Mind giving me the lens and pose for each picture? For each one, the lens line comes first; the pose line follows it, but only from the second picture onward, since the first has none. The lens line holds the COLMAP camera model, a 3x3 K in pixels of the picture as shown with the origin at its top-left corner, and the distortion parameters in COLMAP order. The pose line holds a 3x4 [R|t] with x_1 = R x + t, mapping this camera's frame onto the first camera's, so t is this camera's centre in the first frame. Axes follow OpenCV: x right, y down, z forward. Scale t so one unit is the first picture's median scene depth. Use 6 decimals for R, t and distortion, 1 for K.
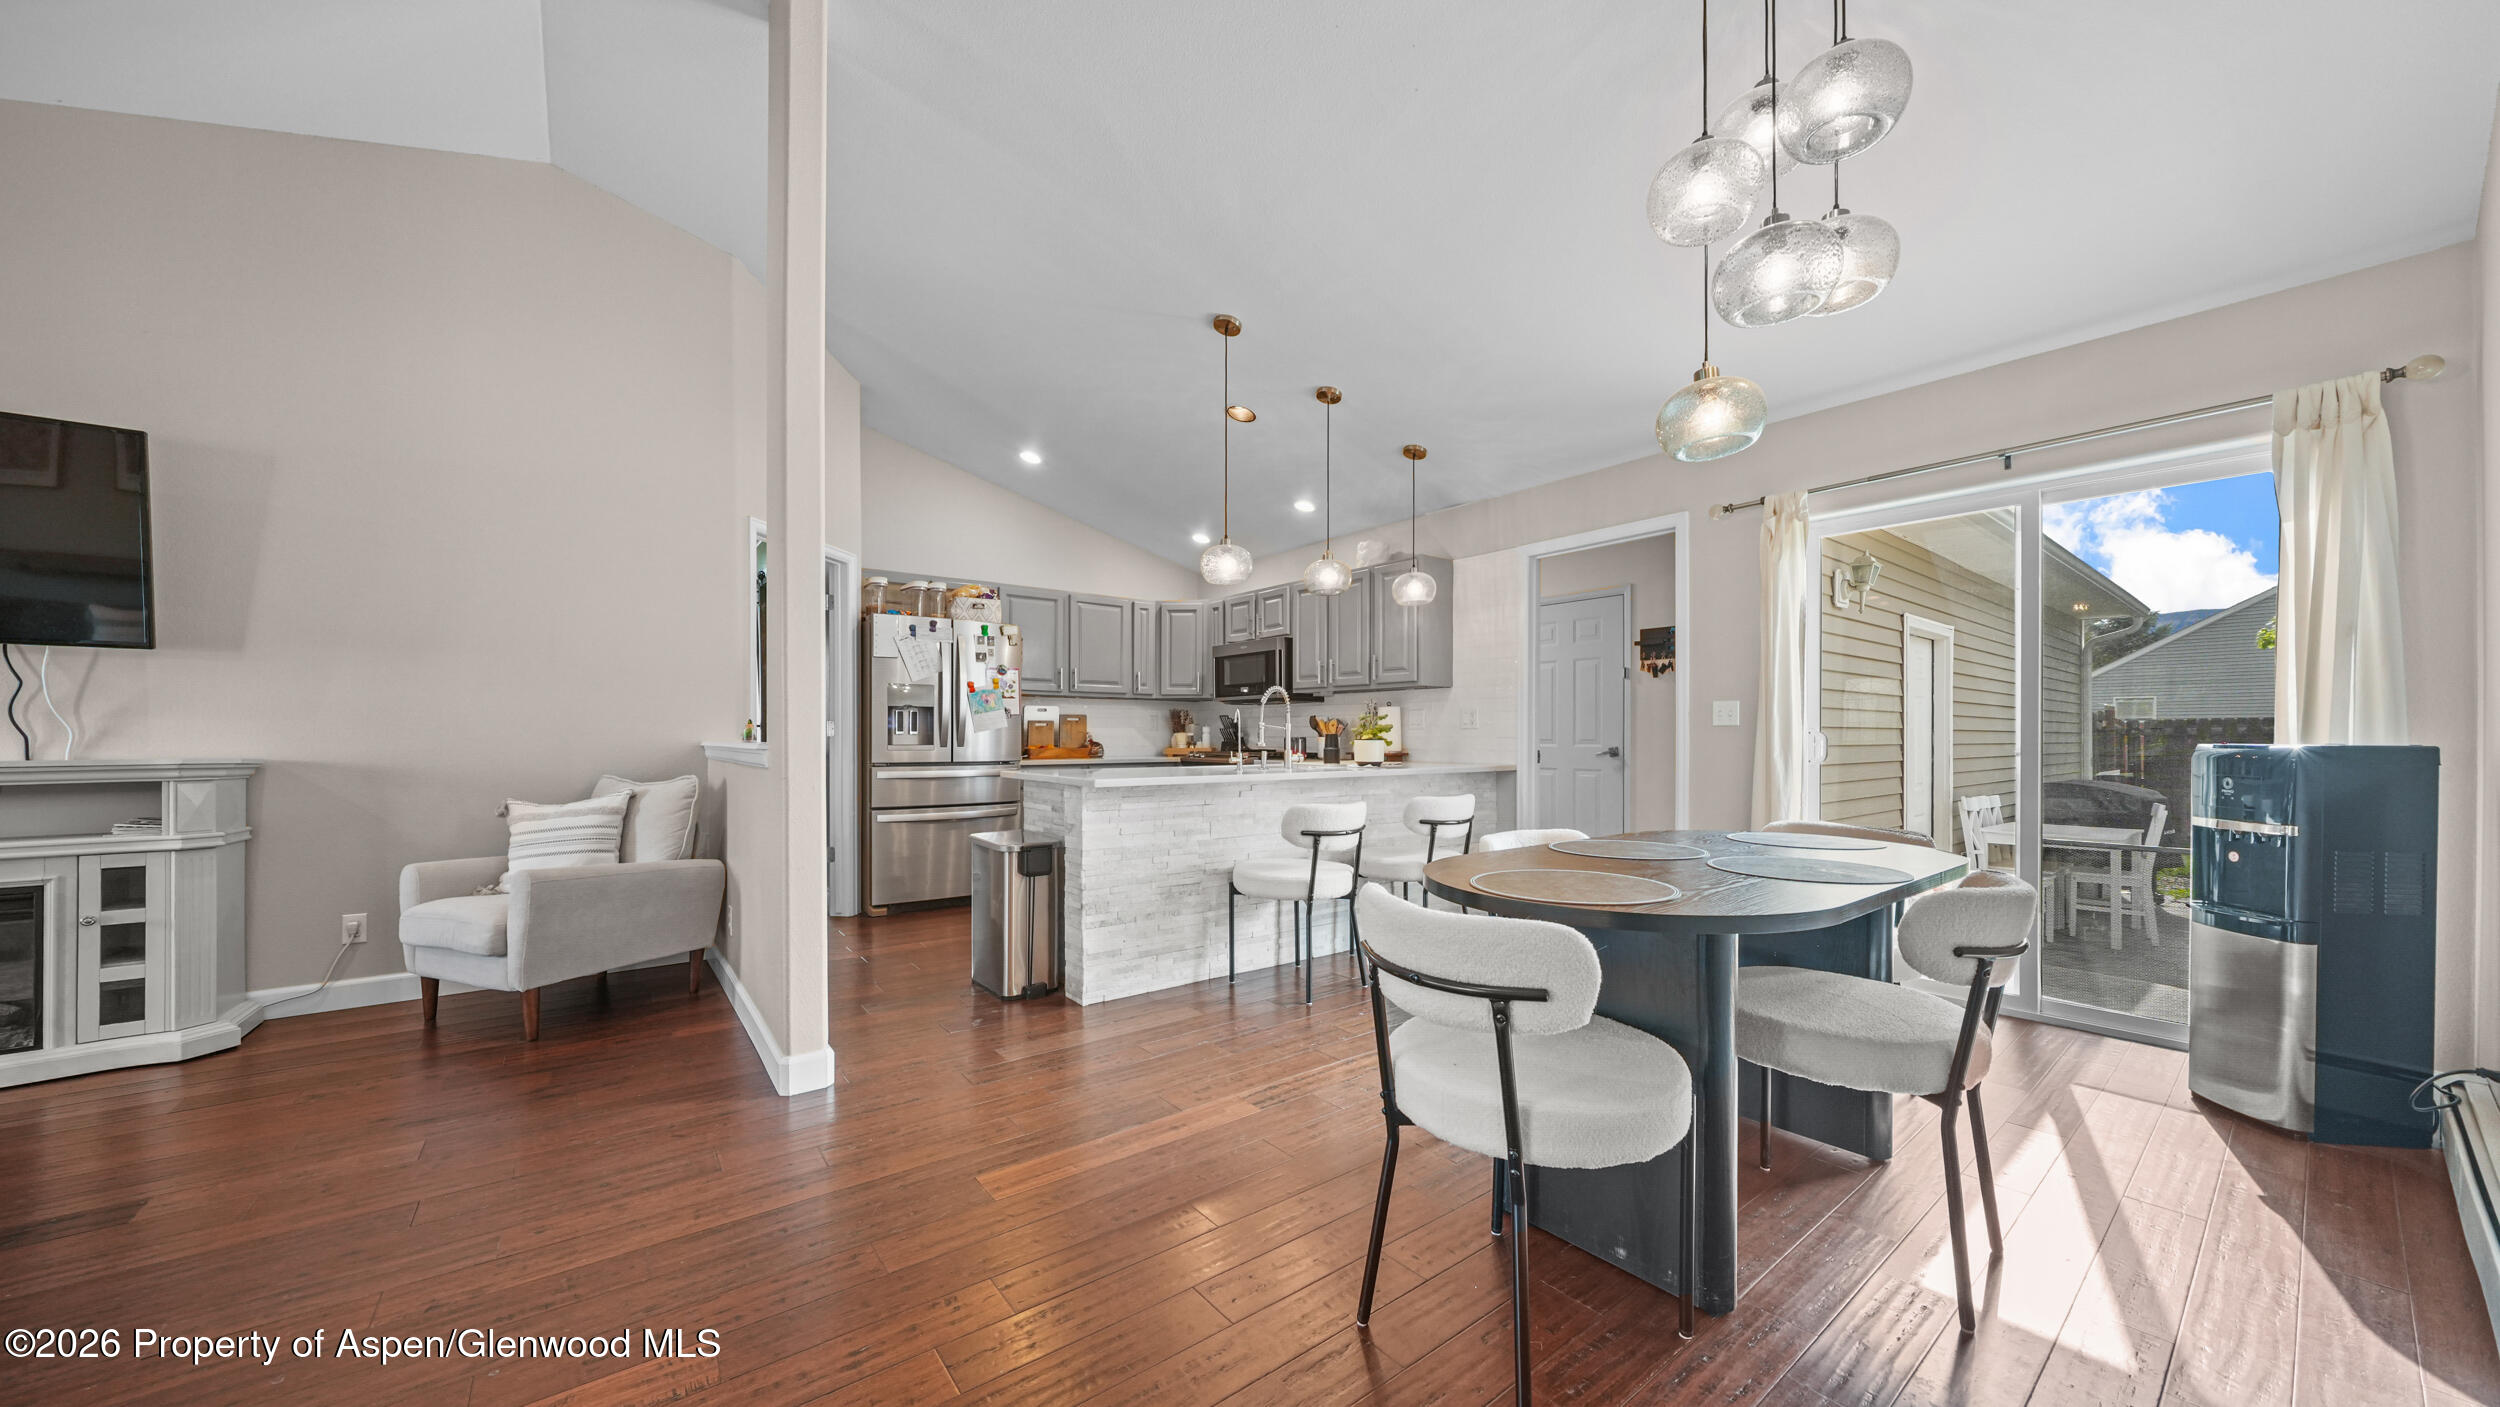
lens RADIAL K [[852.5, 0, 1263.5], [0, 852.5, 735.9], [0, 0, 1]] dist [-0.012559, 0.001842]
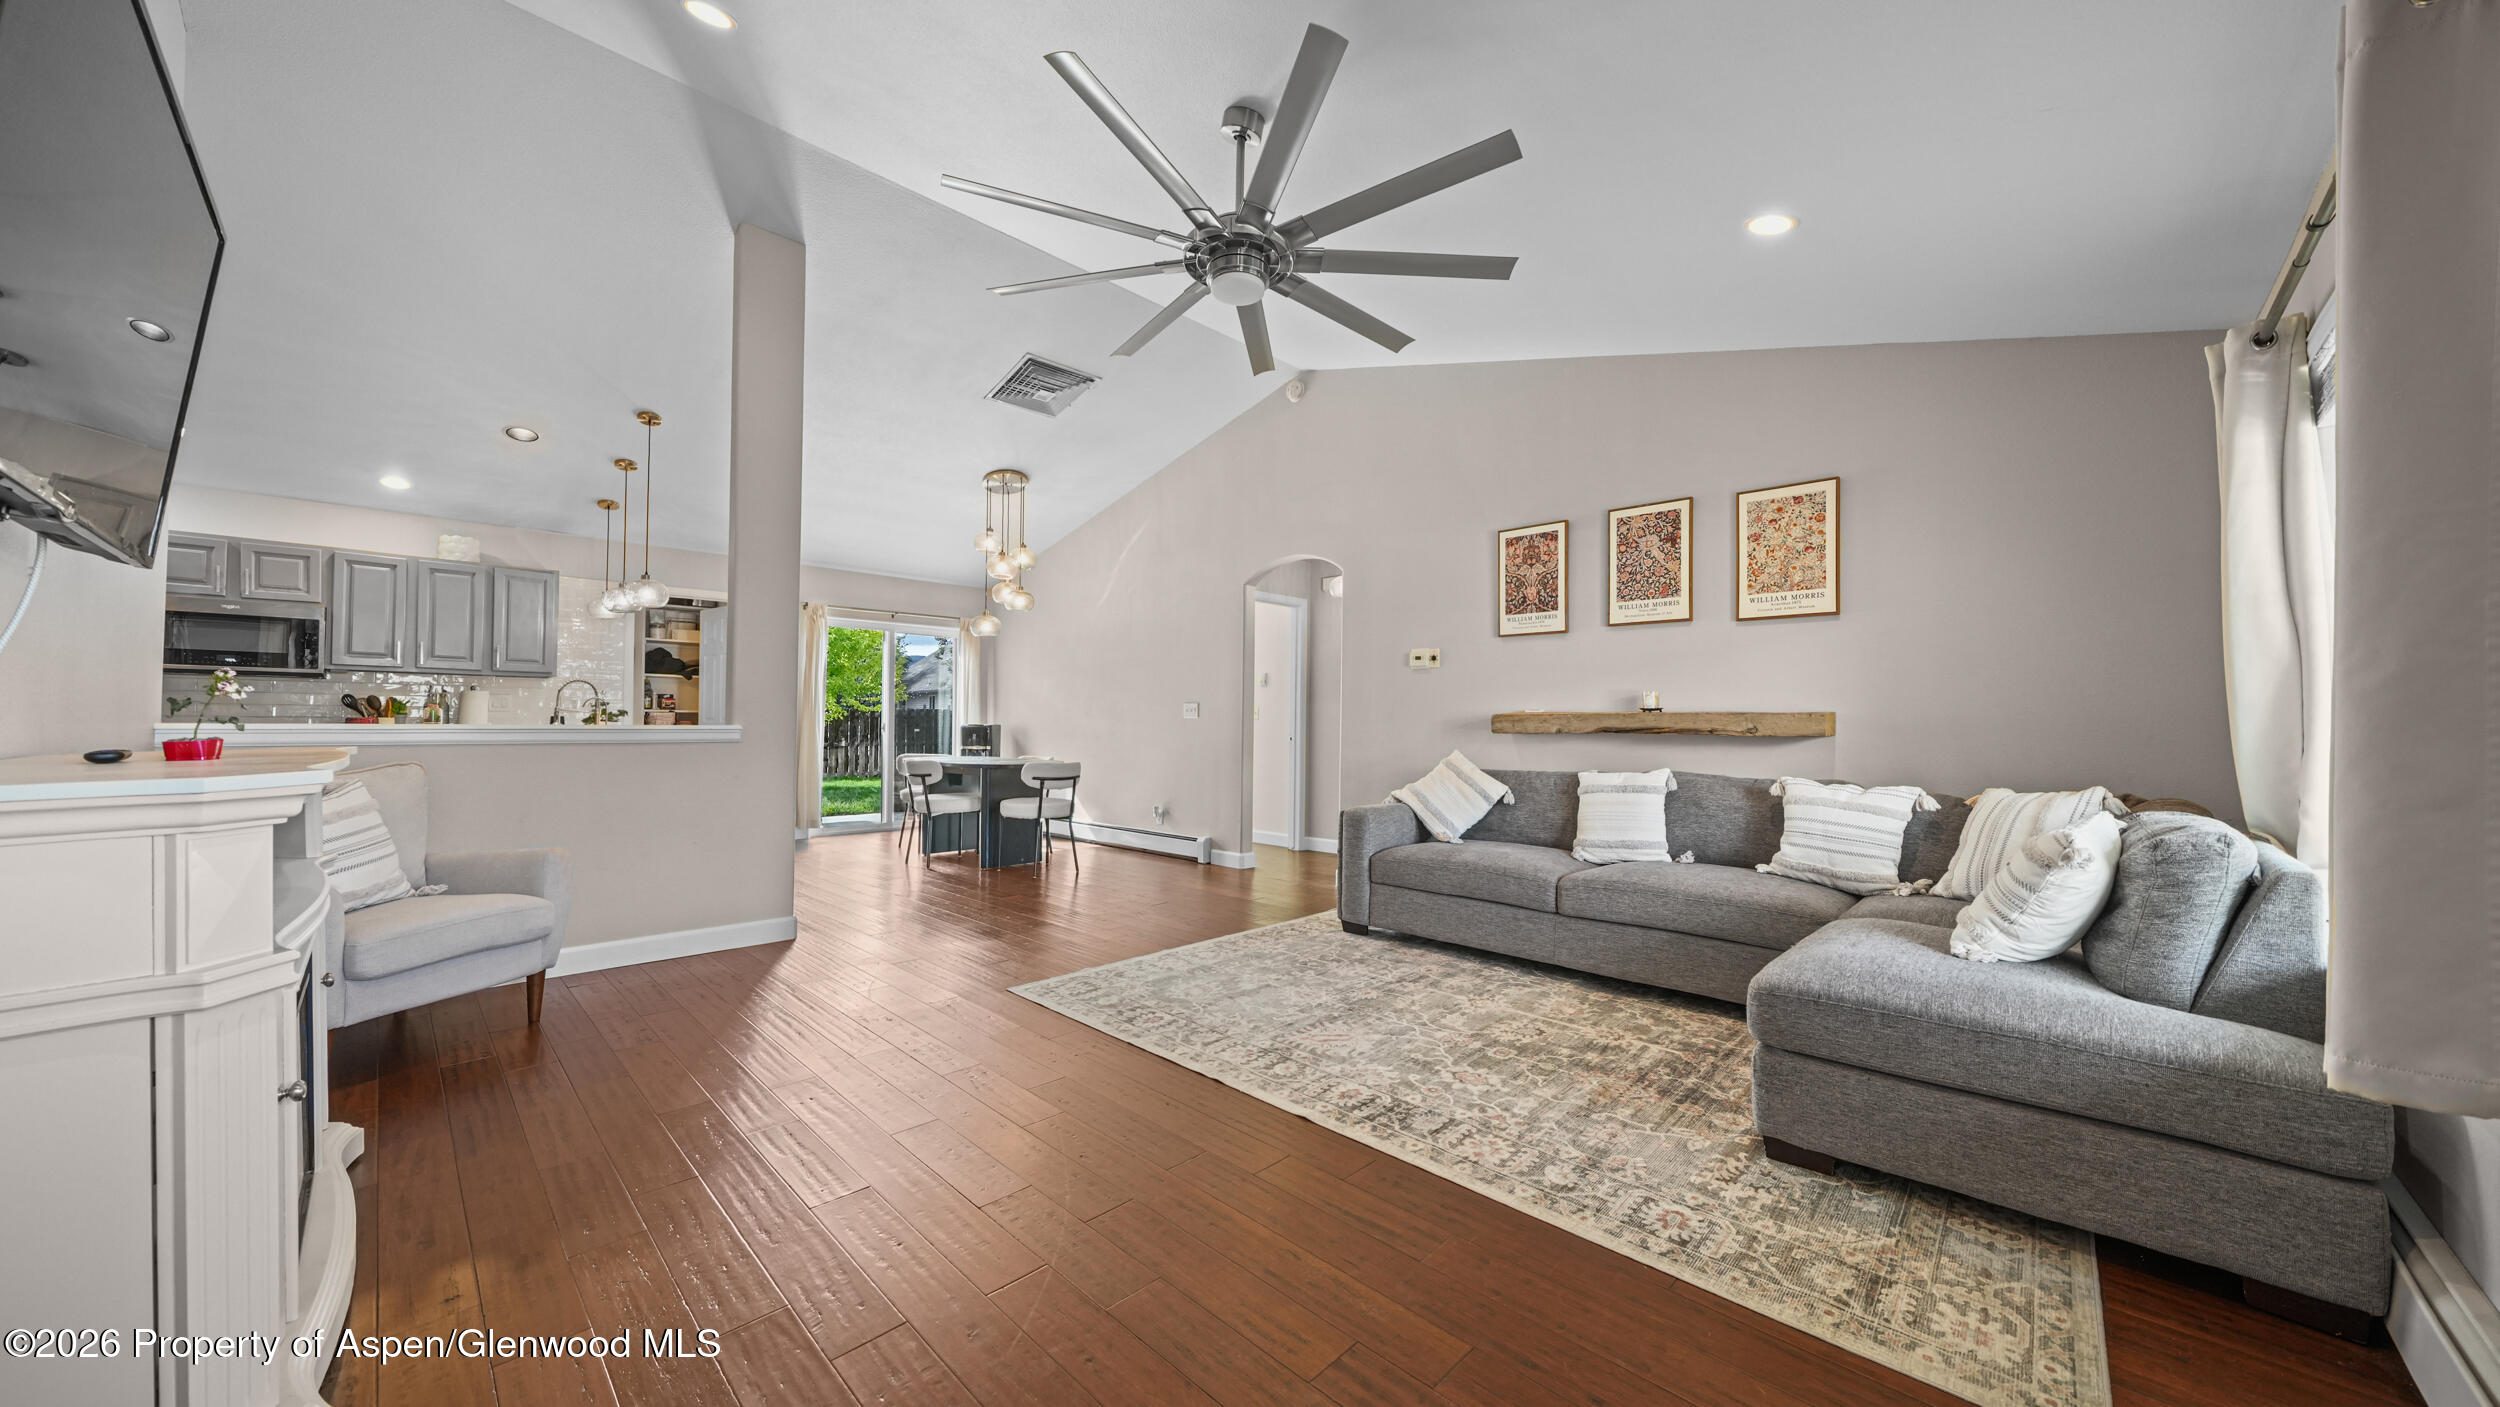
lens RADIAL K [[852.5, 0, 1238.9], [0, 852.5, 707.2], [0, 0, 1]] dist [-0.012559, 0.001842]
pose [[-0.117146, 0.019209, 0.992929, -1.590425], [-0.008561, 0.999756, -0.020351, -0.000062], [-0.993078, -0.010884, -0.116953, 0.233911]]
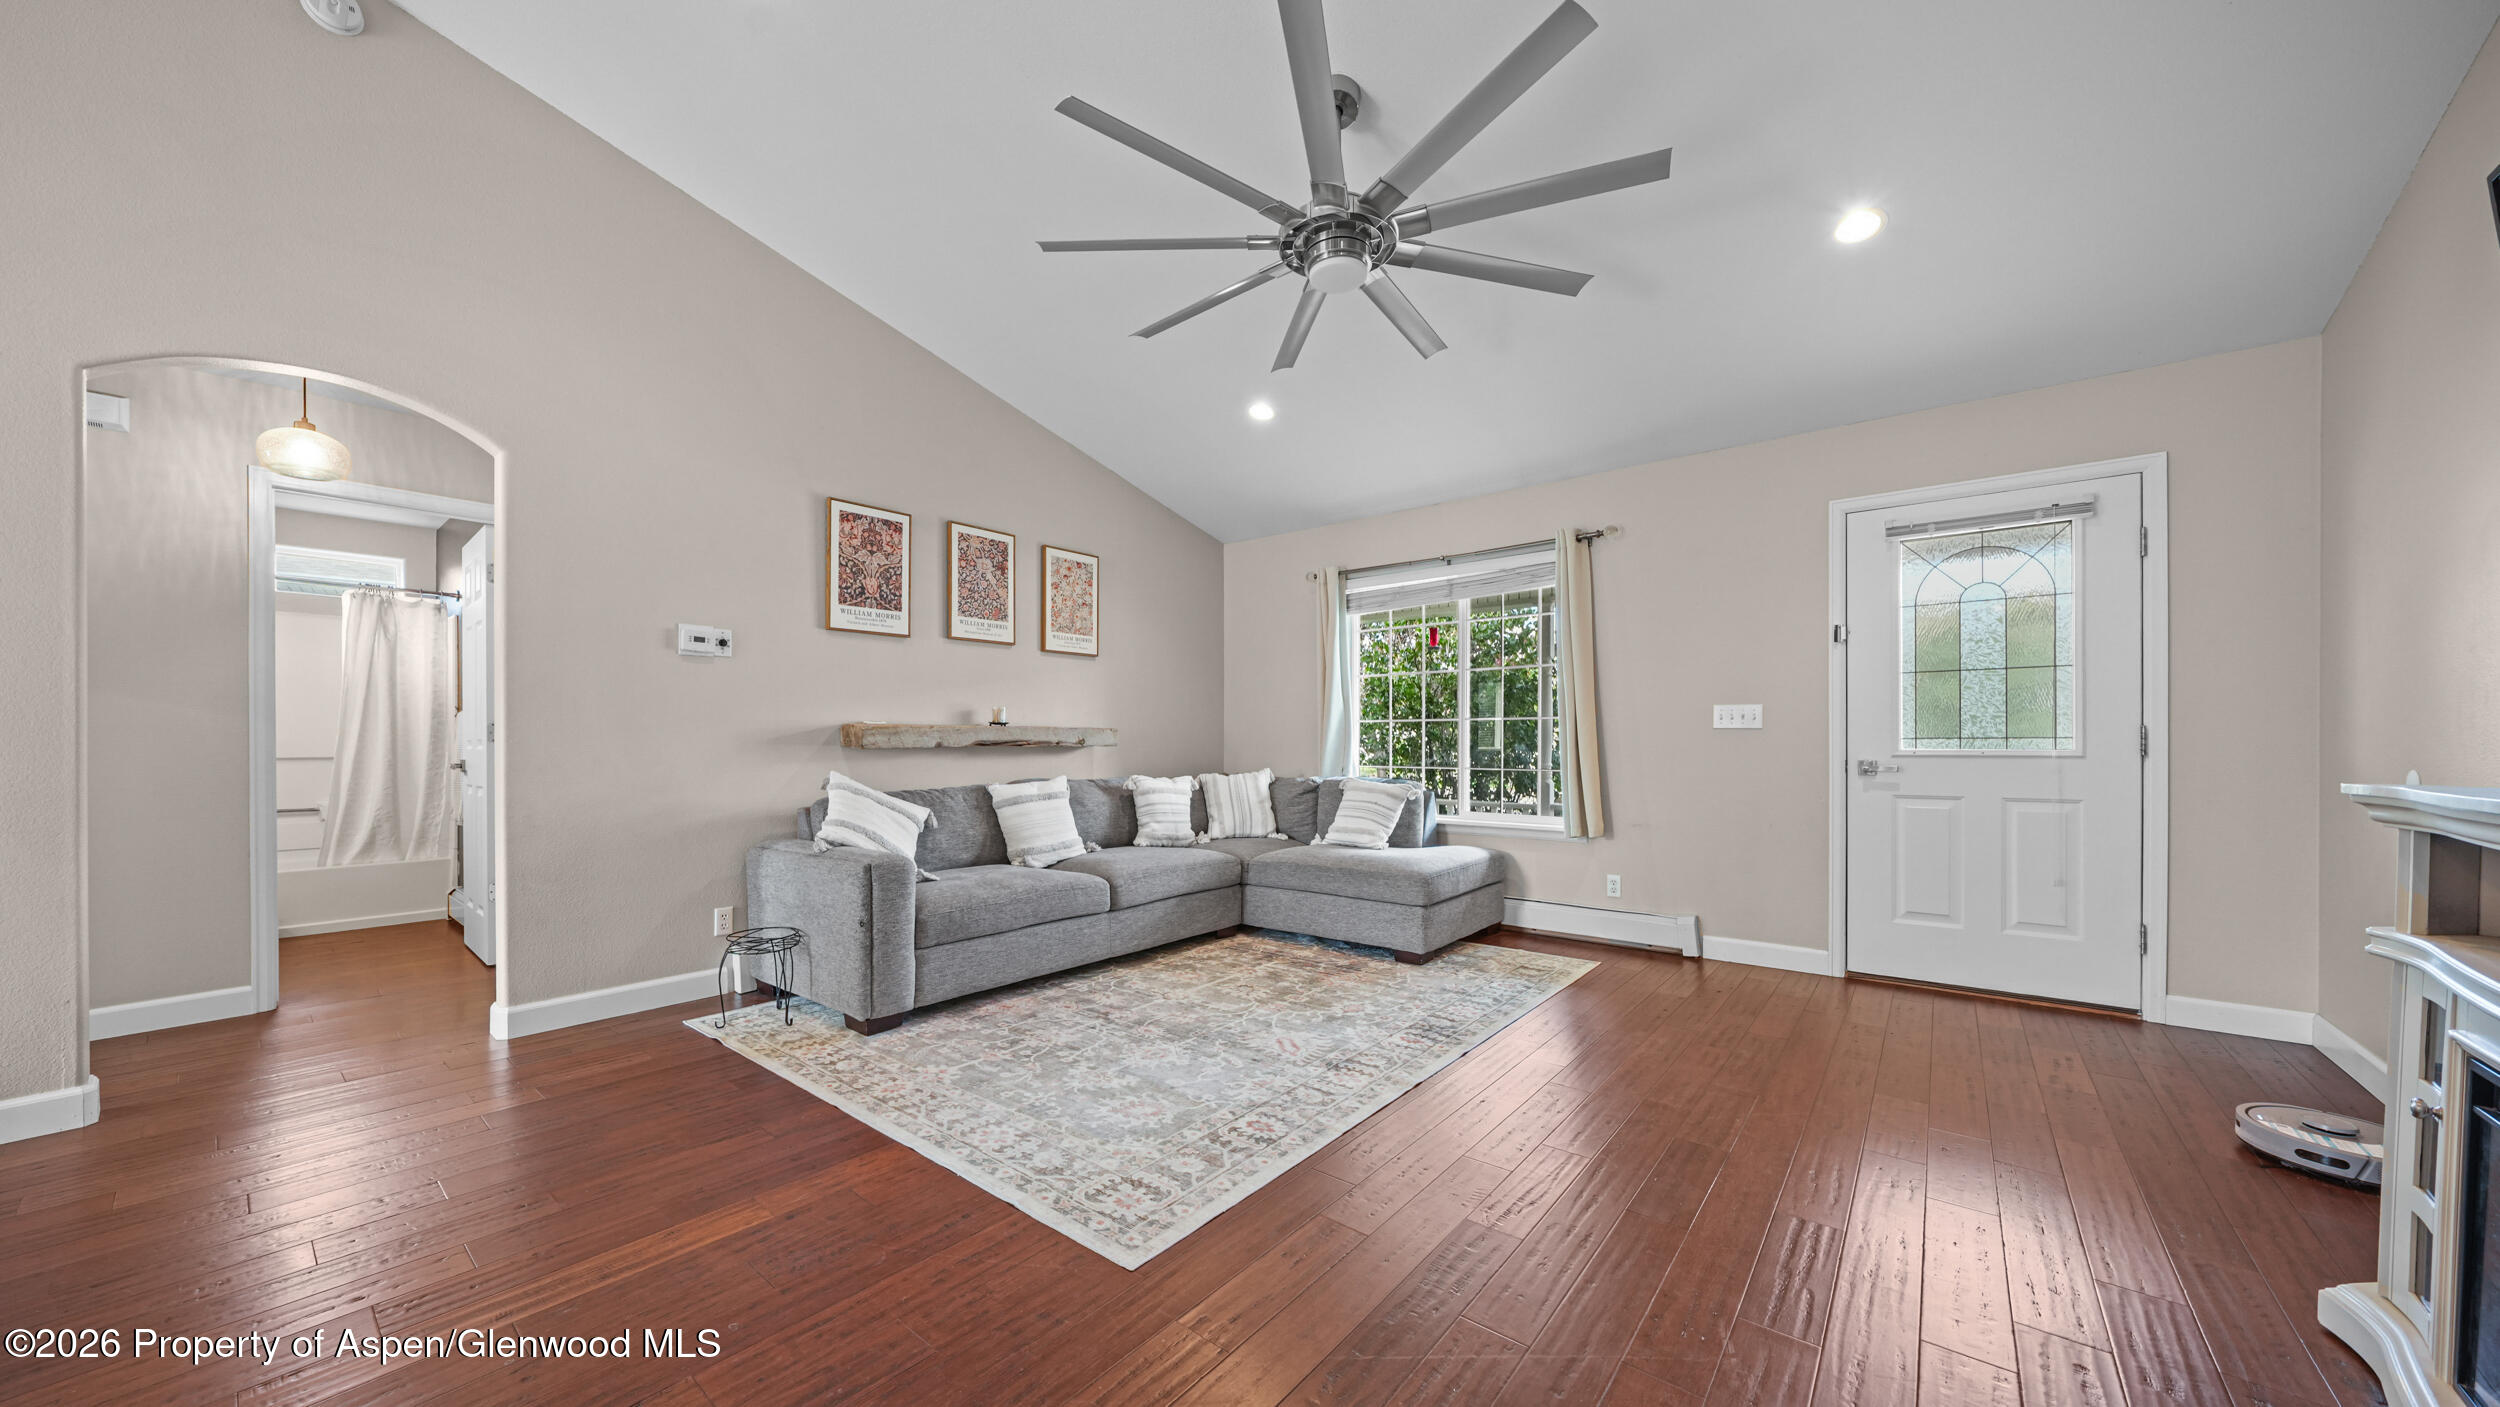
lens RADIAL K [[852.5, 0, 1254.5], [0, 852.5, 742.9], [0, 0, 1]] dist [-0.012559, 0.001842]
pose [[-0.977048, 0.001409, -0.213016, -0.609756], [0.000967, 0.999997, 0.002180, 0.000544], [0.213018, 0.001923, -0.977046, 0.836280]]
